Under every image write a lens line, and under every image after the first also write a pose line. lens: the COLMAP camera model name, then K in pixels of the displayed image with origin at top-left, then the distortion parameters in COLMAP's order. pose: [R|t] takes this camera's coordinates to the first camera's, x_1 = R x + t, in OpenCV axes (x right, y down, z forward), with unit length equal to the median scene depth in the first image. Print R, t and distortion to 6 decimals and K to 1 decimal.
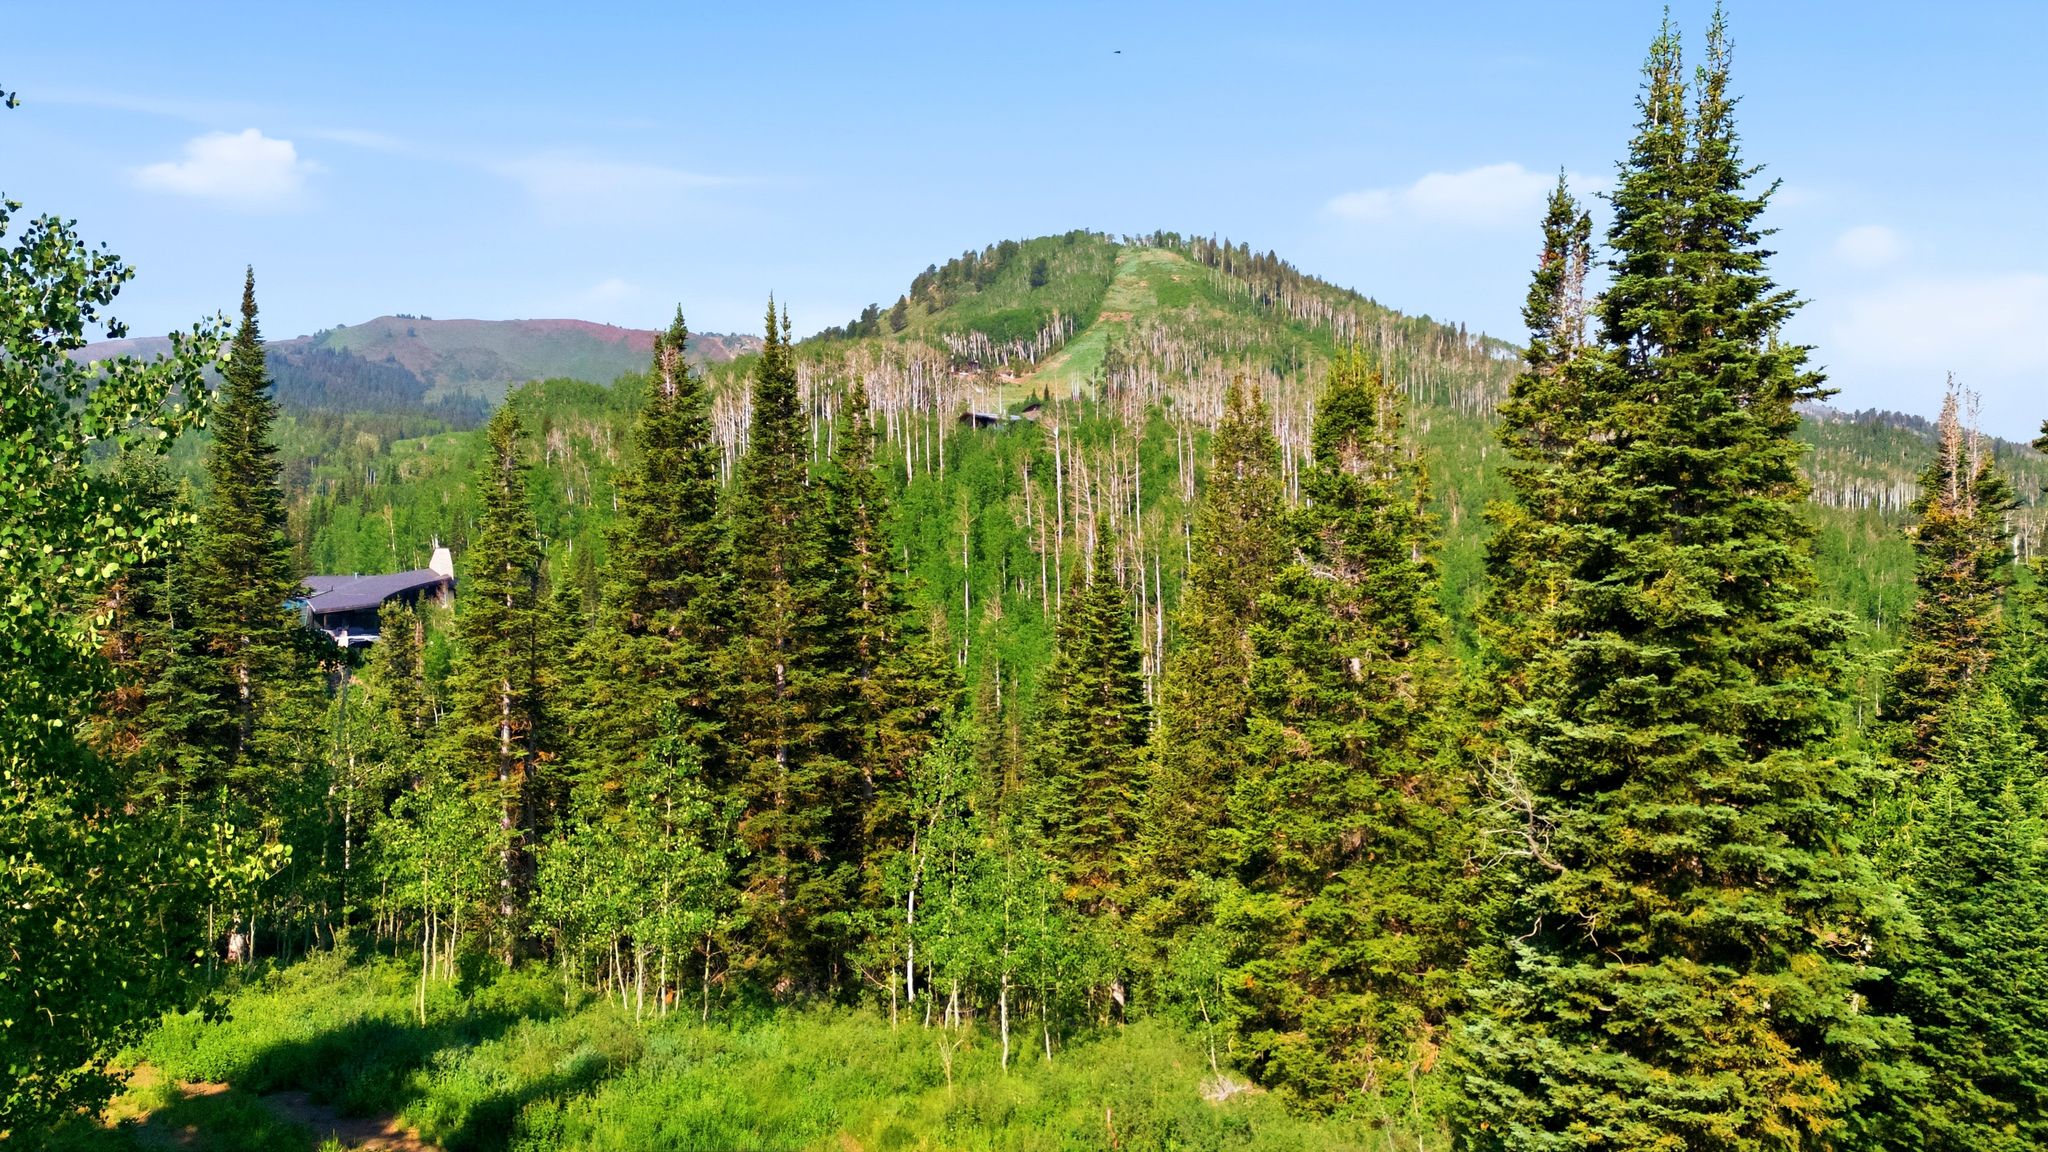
lens RADIAL K [[1500.6, 0, 1030.9], [0, 1500.6, 569.6], [0, 0, 1]] dist [0.083251, -0.079429]
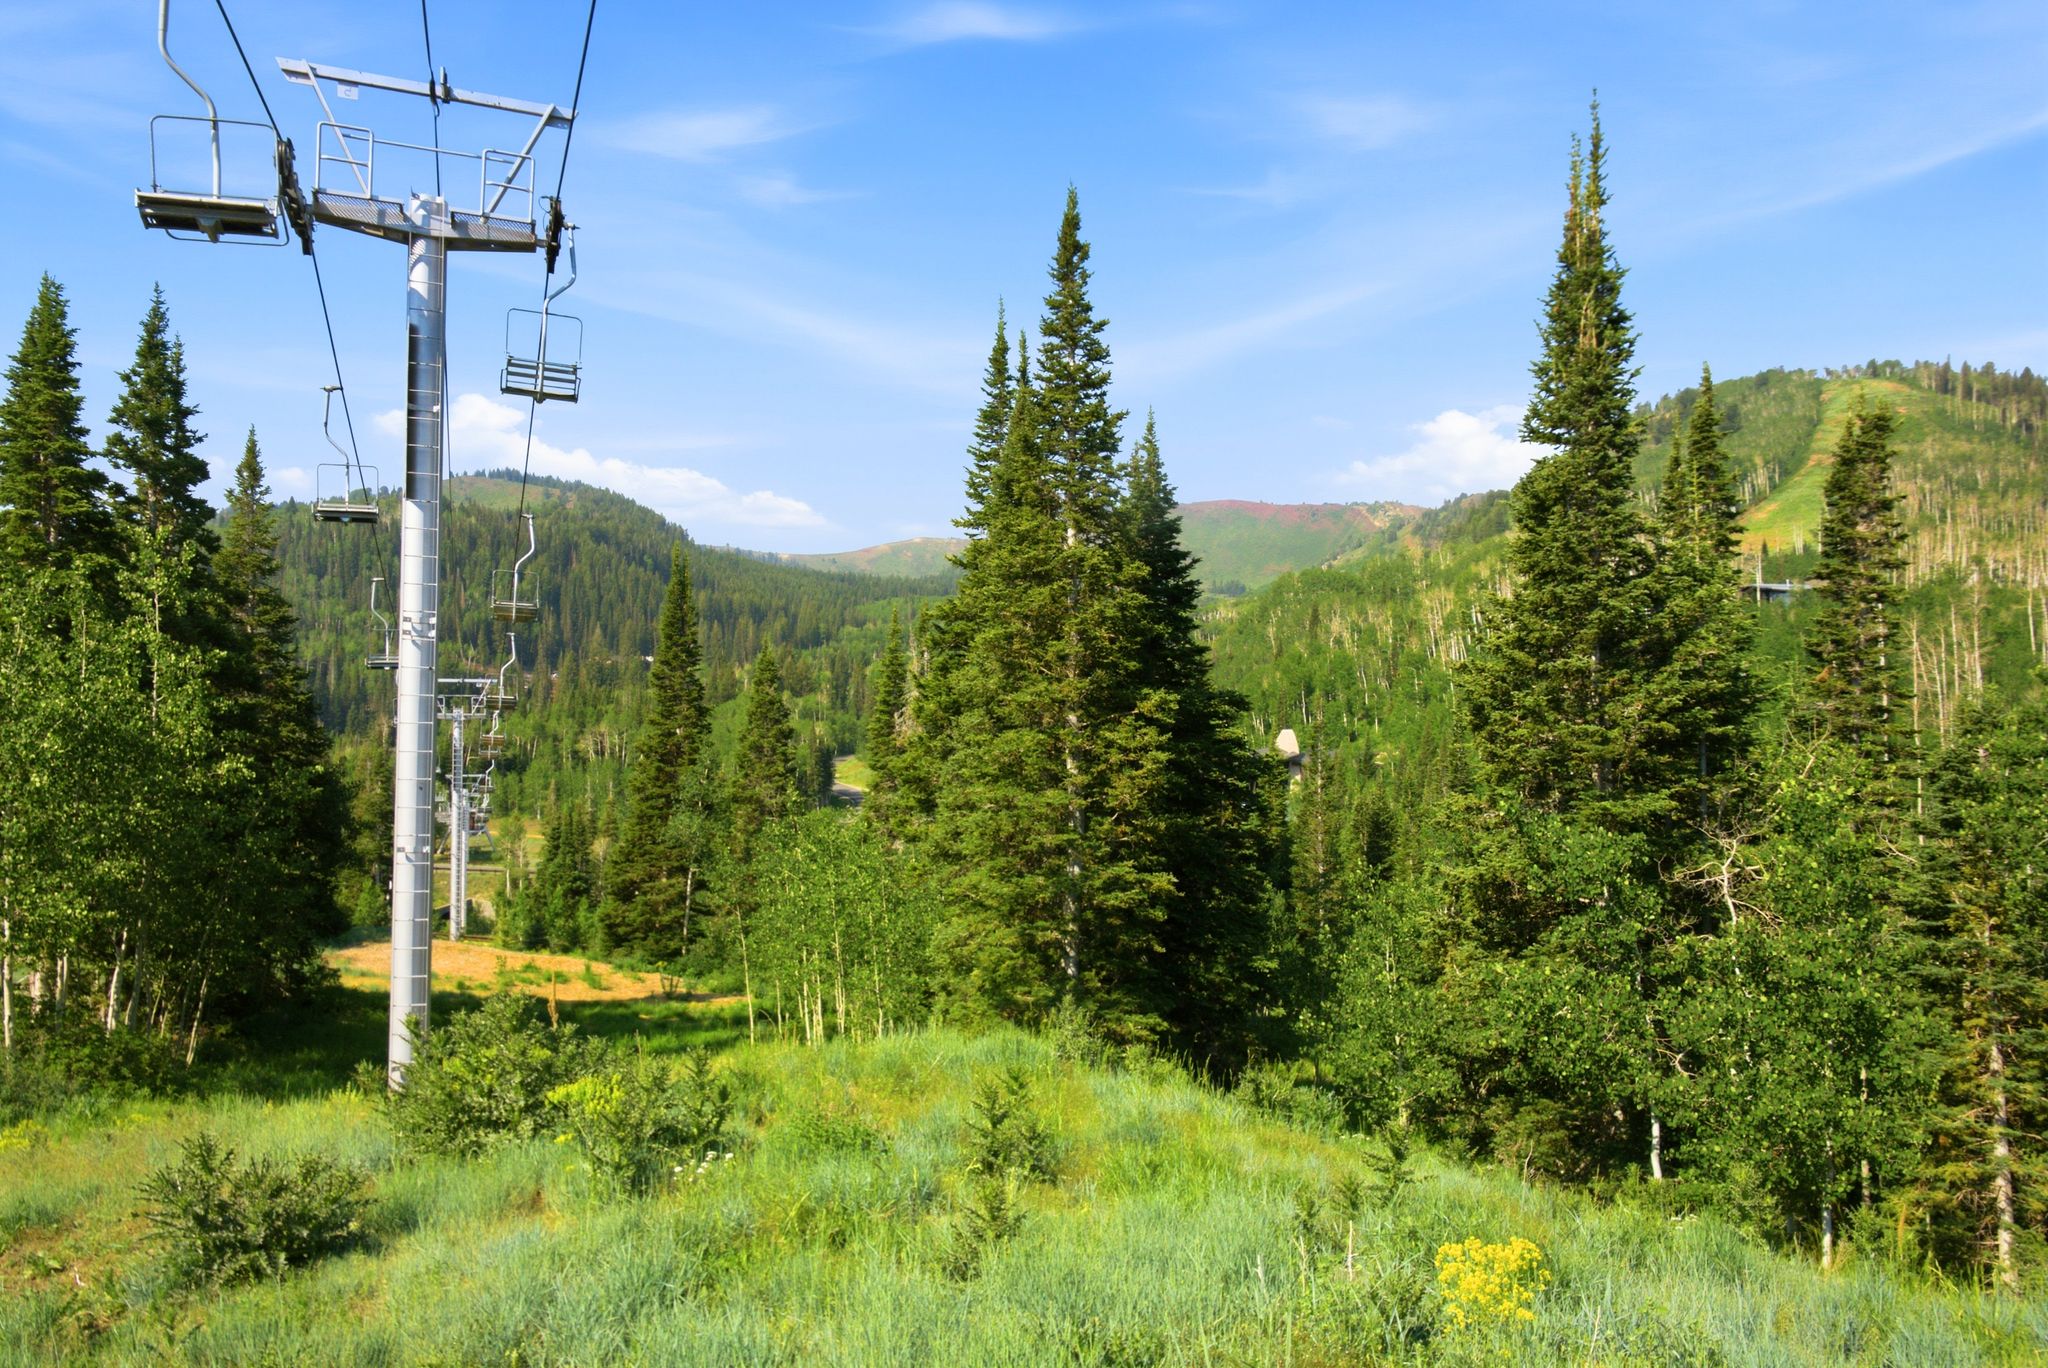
lens RADIAL K [[1431.0, 0, 1017.0], [0, 1431.0, 704.1], [0, 0, 1]] dist [0.023465, 0.010221]
pose [[0.908746, -0.013745, -0.417122, -0.025952], [0.007969, 0.999847, -0.015586, -0.004407], [0.417273, 0.010840, 0.908717, -0.024966]]
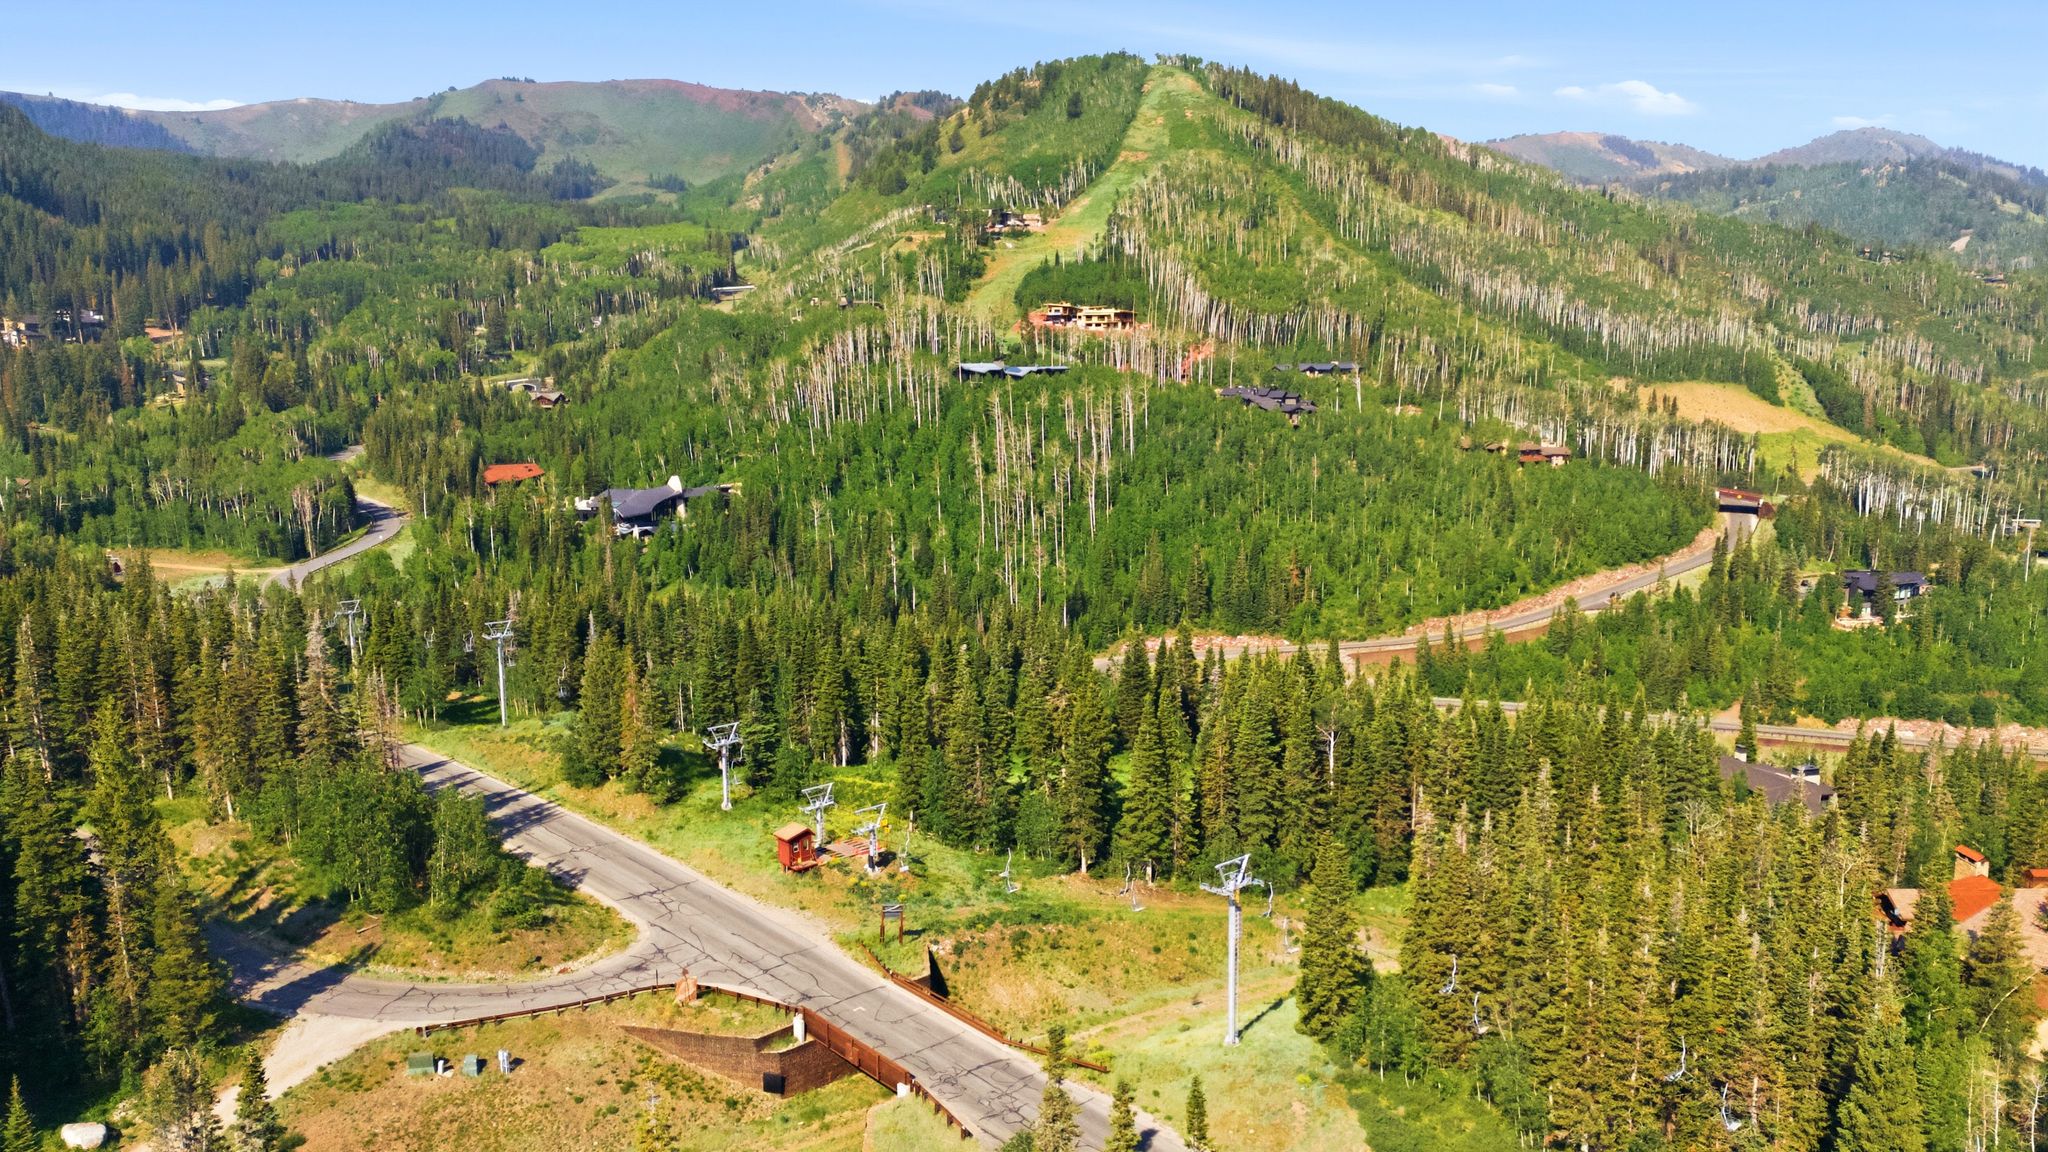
lens RADIAL K [[1500.6, 0, 1029.1], [0, 1500.6, 577.2], [0, 0, 1]] dist [0.083251, -0.079429]
pose [[0.998033, 0.004415, -0.062539, 0.043302], [0.007497, 0.981956, 0.188963, -0.057775], [0.062244, -0.189061, 0.979991, -0.206205]]
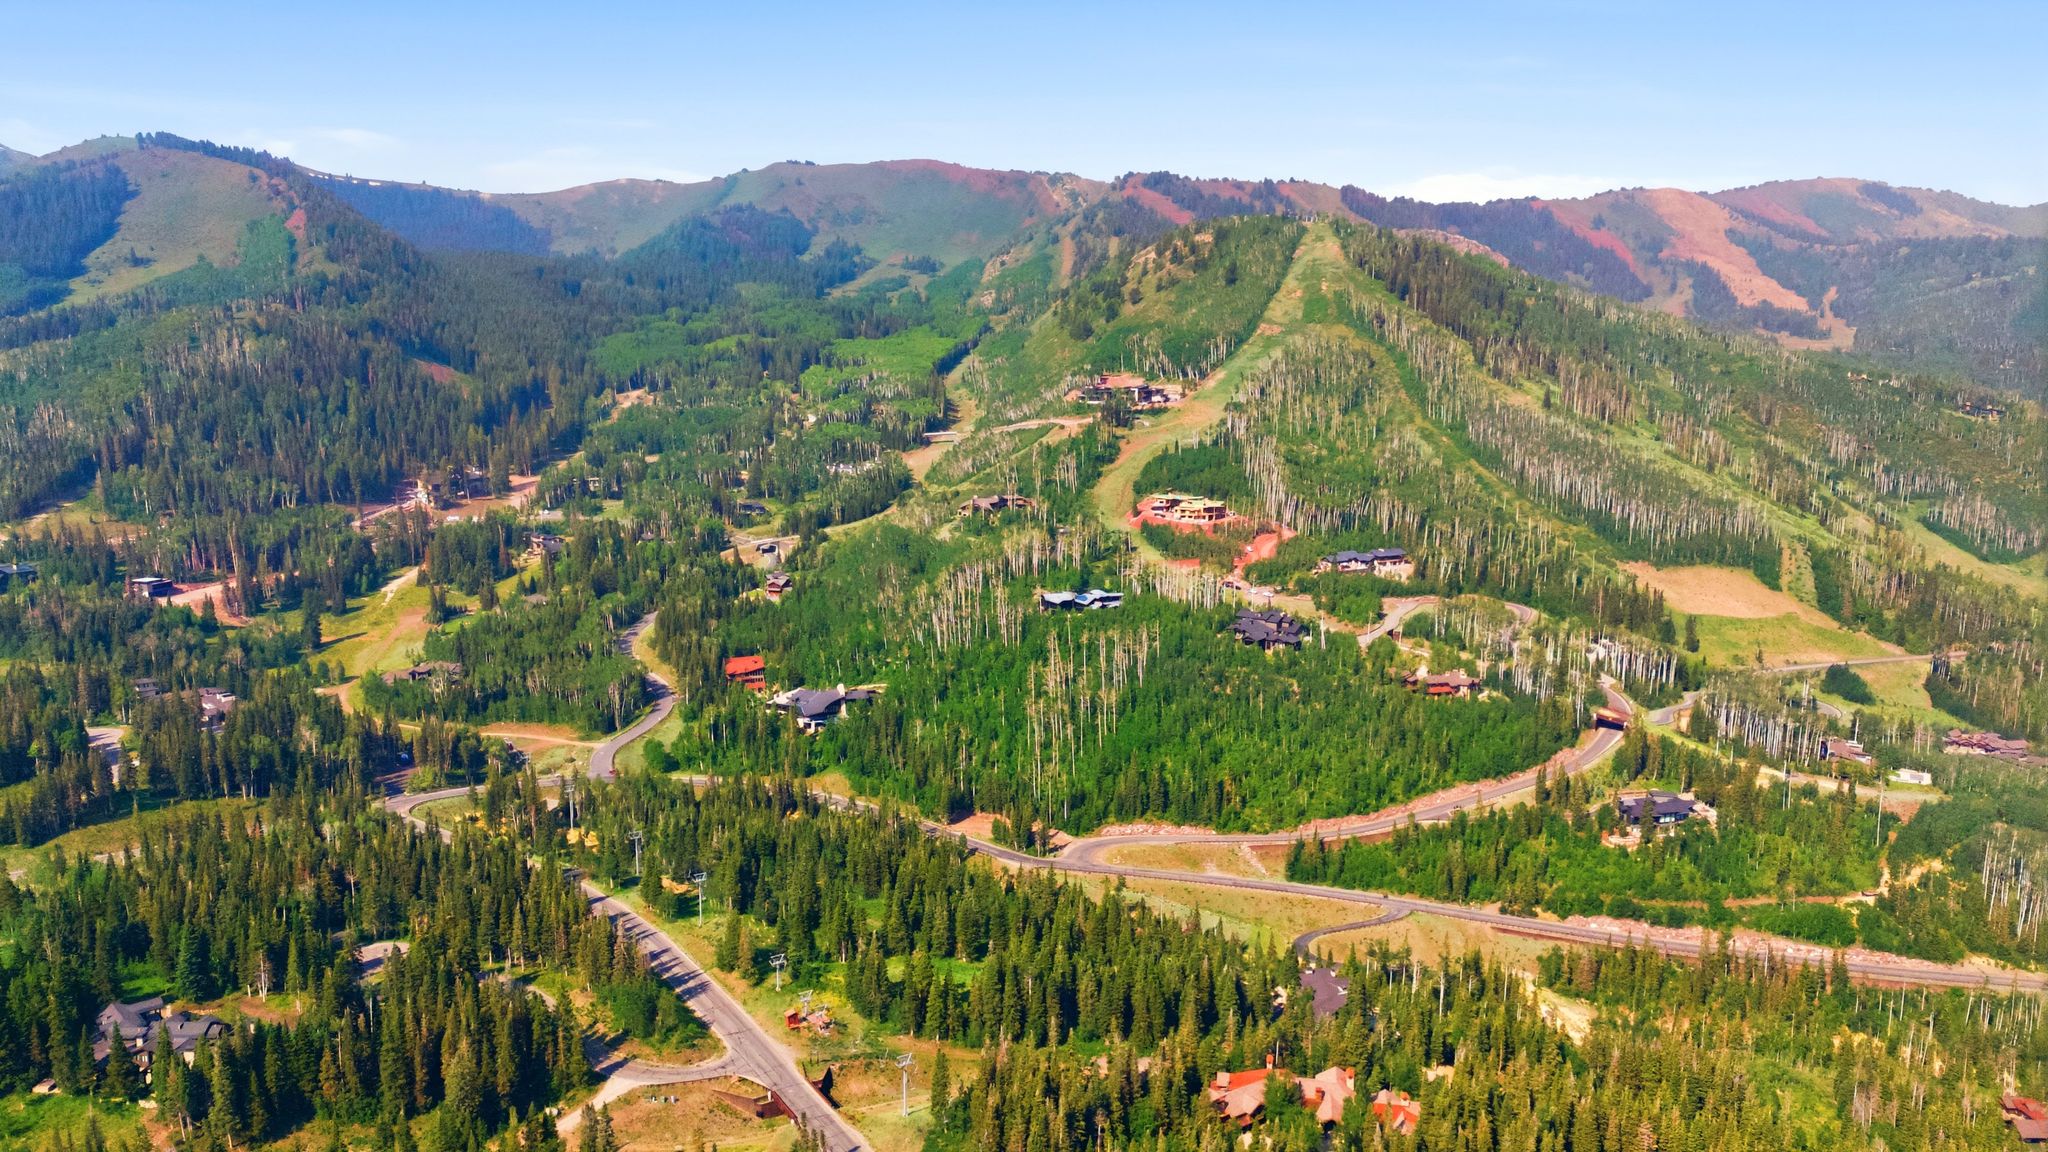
lens RADIAL K [[1500.6, 0, 1029.1], [0, 1500.6, 574.9], [0, 0, 1]] dist [0.083251, -0.079429]
pose [[0.971819, 0.039915, -0.232325, 0.150296], [0.005322, 0.981594, 0.190906, -0.182448], [0.235669, -0.186763, 0.953719, -0.390627]]
